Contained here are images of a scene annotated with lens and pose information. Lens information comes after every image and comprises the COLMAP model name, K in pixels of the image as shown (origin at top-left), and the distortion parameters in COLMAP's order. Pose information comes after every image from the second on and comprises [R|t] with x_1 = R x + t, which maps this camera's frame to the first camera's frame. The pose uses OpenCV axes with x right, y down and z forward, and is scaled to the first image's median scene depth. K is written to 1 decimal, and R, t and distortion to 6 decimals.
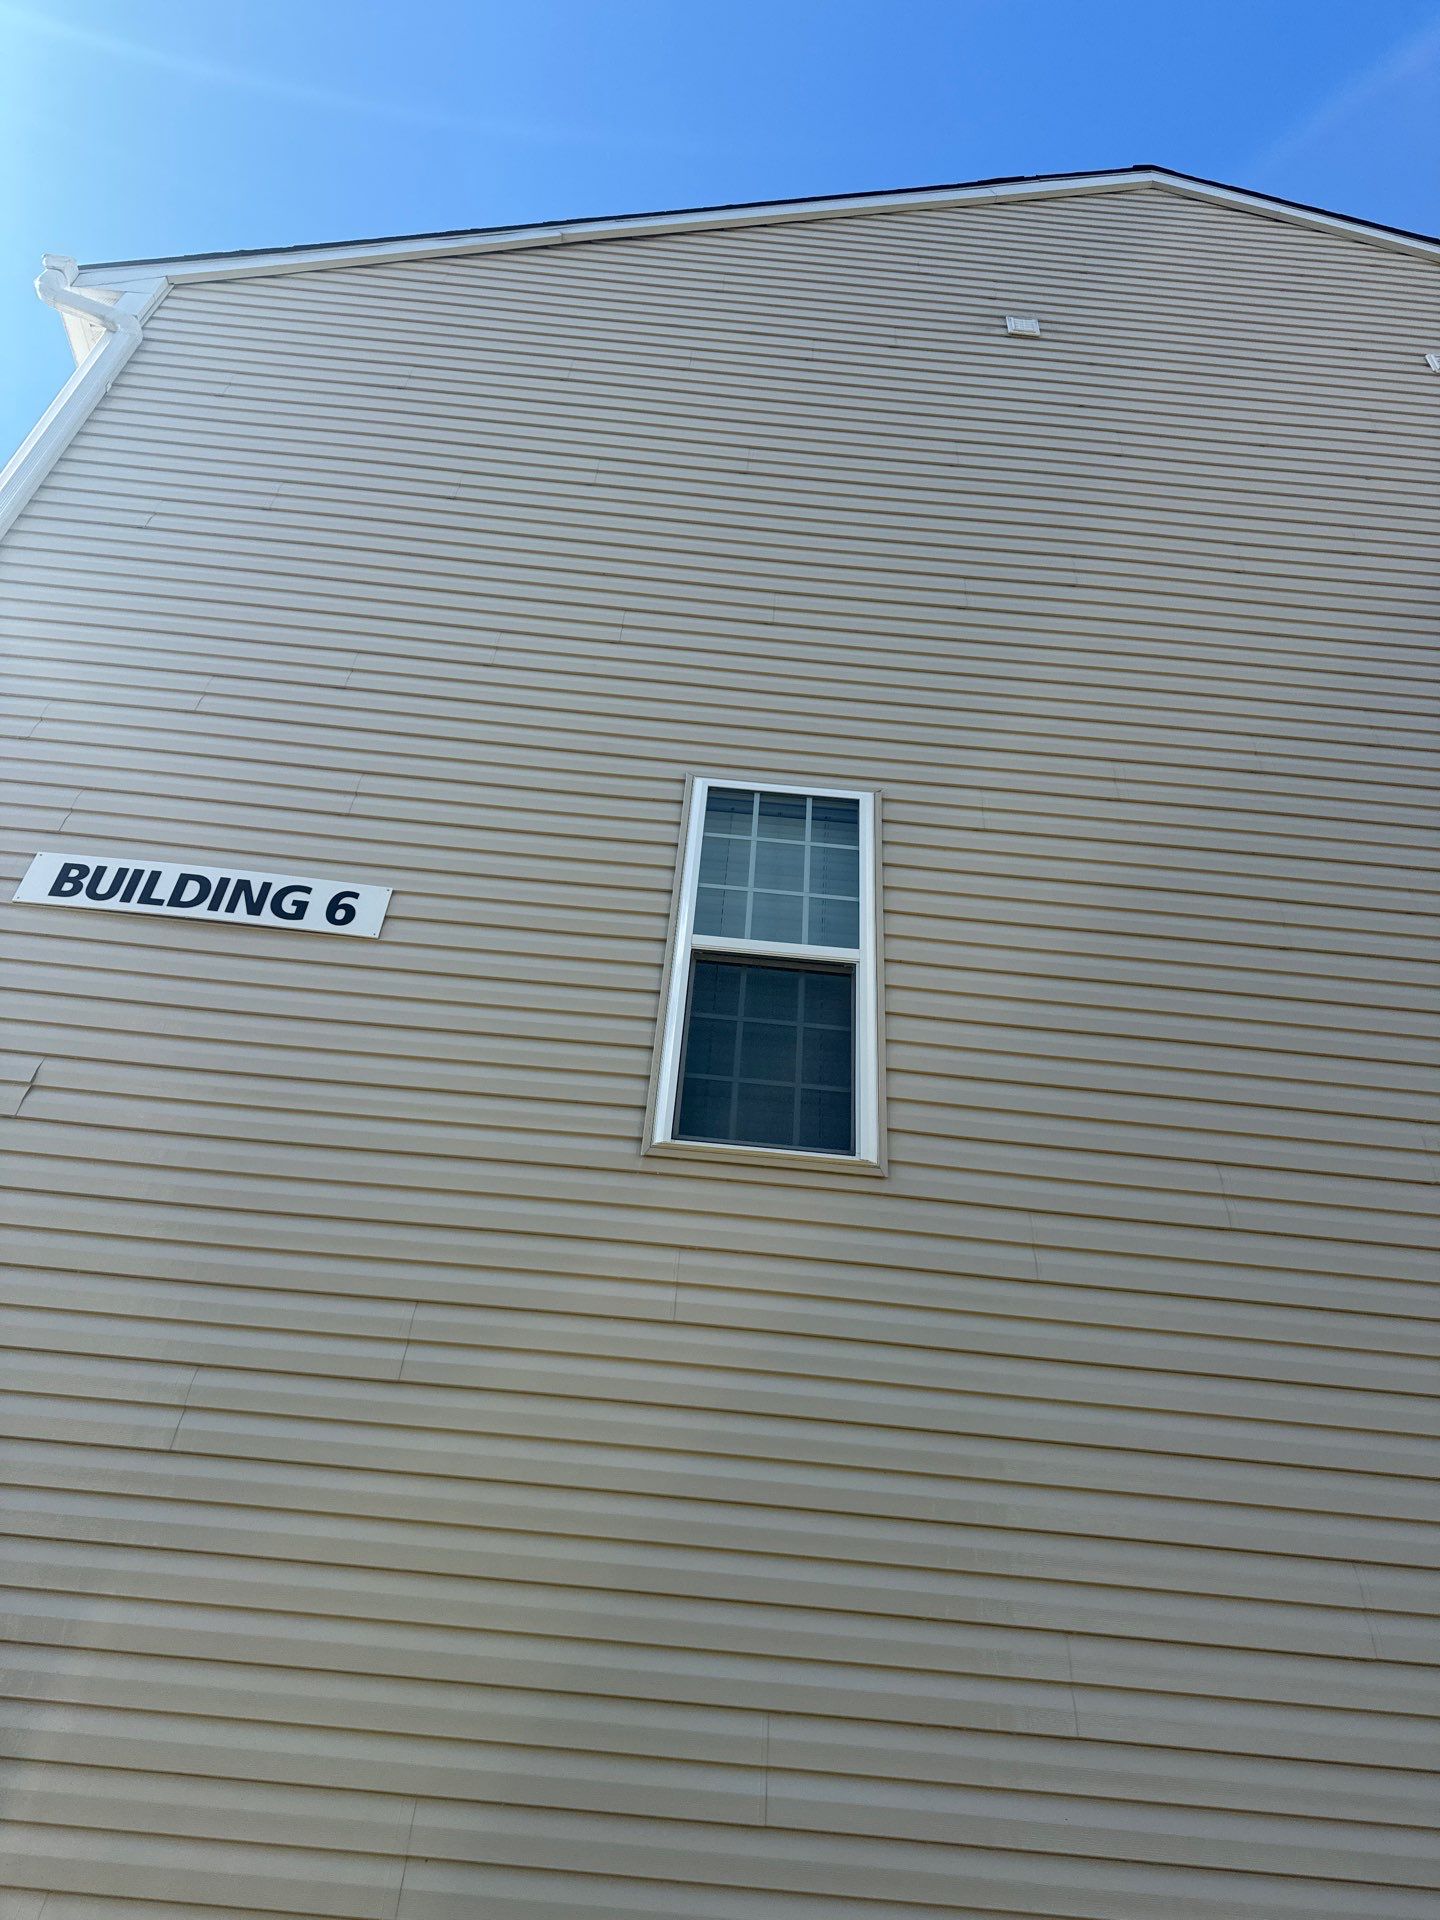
lens RADIAL K [[1414.8, 0, 720.0], [0, 1414.8, 960.0], [0, 0, 1]] dist [0.039886, -0.056171]
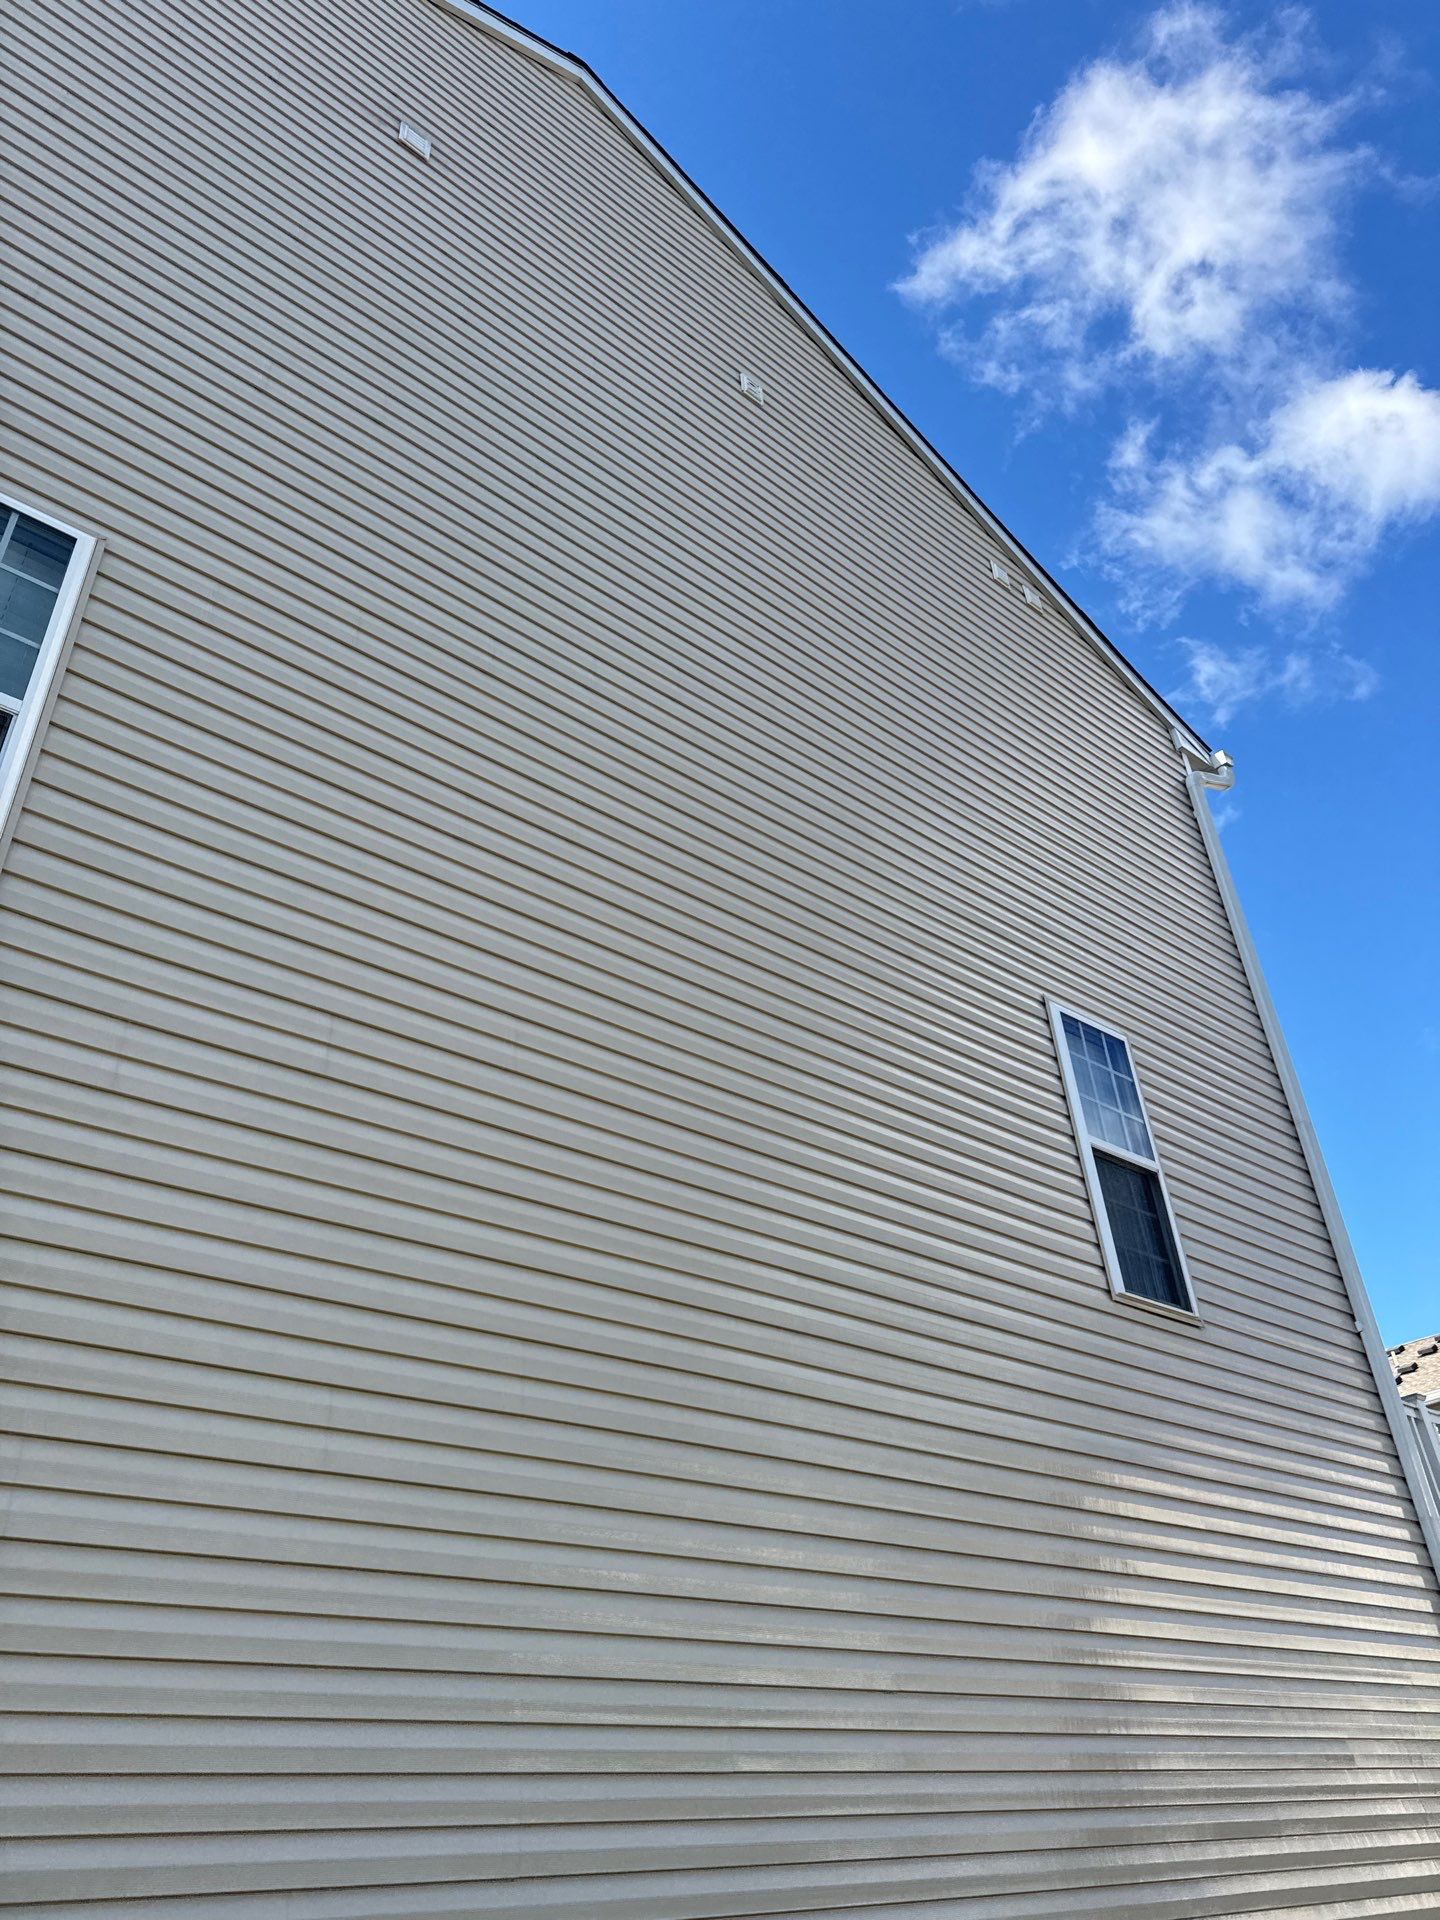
lens RADIAL K [[1414.8, 0, 720.0], [0, 1414.8, 960.0], [0, 0, 1]] dist [0.039886, -0.056171]
pose [[0.791203, 0.237115, 0.563715, -1.195716], [-0.300749, 0.953471, 0.021059, -0.108628], [-0.532493, -0.186198, 0.825701, 0.011400]]
